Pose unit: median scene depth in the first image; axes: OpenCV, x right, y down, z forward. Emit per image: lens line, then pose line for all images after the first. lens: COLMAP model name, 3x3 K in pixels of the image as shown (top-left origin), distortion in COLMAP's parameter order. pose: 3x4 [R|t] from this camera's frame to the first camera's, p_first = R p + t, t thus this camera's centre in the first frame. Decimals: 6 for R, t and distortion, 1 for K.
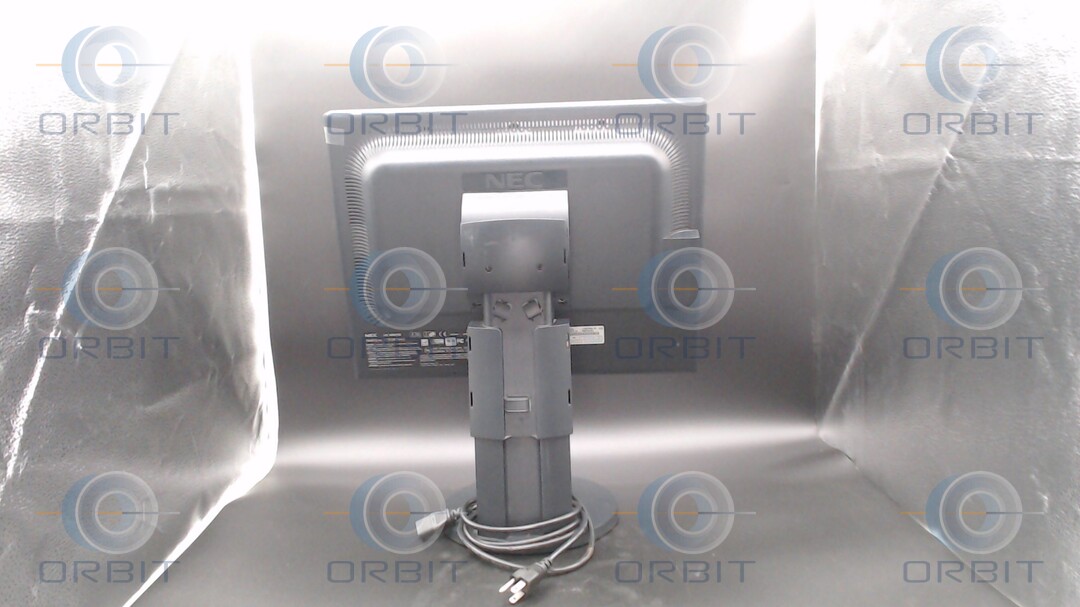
lens RADIAL K [[804.0, 0, 536.6], [0, 804.0, 292.1], [0, 0, 1]] dist [0.022937, -0.048585]
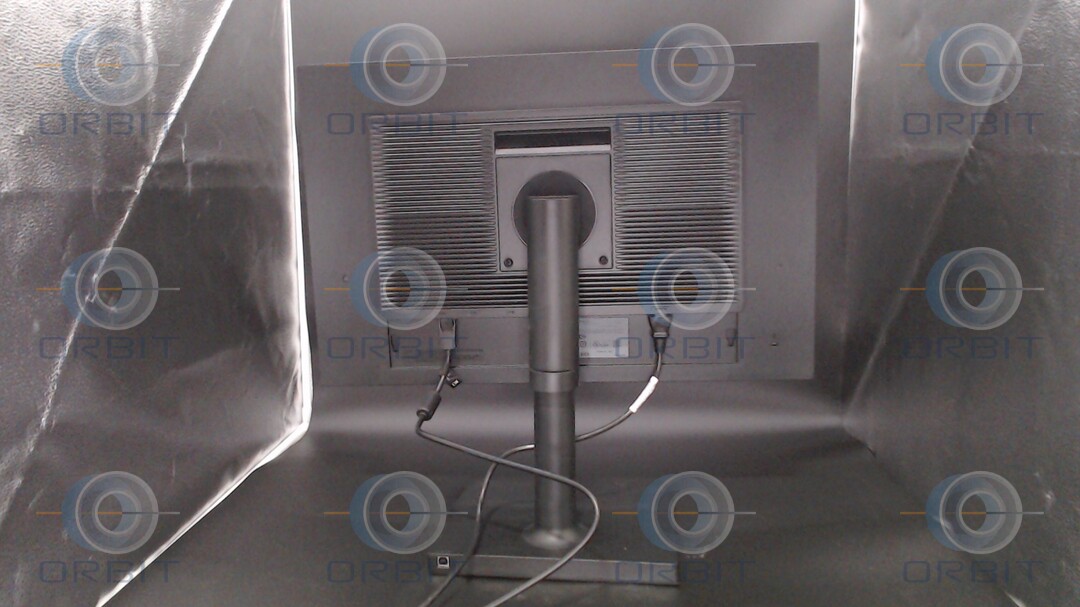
lens RADIAL K [[804.0, 0, 541.3], [0, 804.0, 294.7], [0, 0, 1]] dist [0.022937, -0.048585]
pose [[0.997391, 0.032990, -0.064205, 0.051205], [-0.031480, 0.999207, 0.024395, 0.003116], [0.064958, -0.022310, 0.997639, -0.020124]]
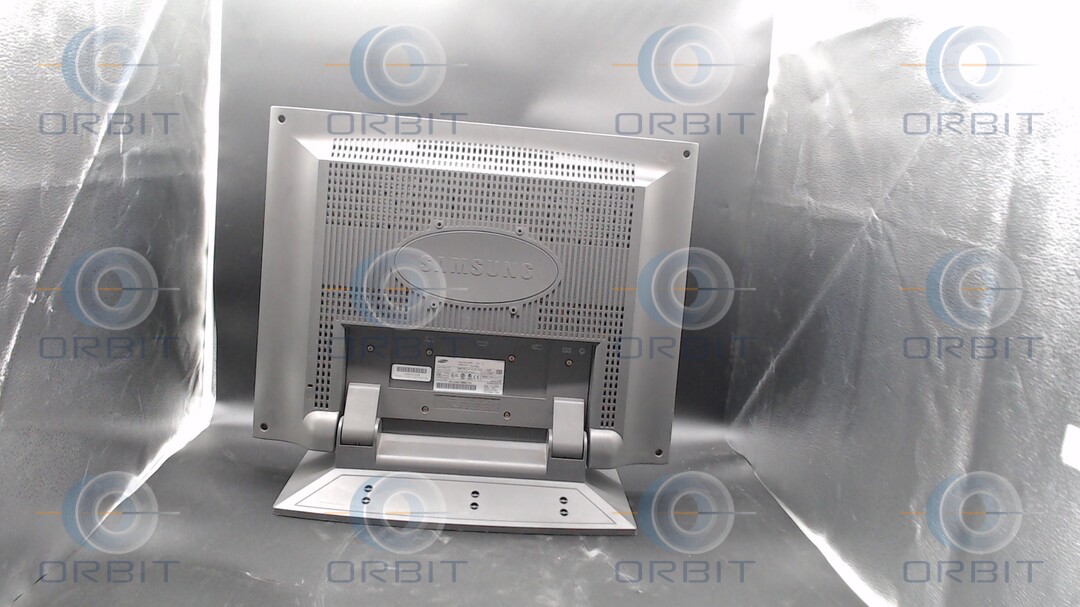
lens RADIAL K [[804.0, 0, 535.6], [0, 804.0, 286.8], [0, 0, 1]] dist [0.022937, -0.048585]
pose [[0.987610, 0.106137, 0.115596, -0.068565], [-0.111003, 0.993150, 0.036487, -0.054395], [-0.110931, -0.048867, 0.992626, -0.063104]]
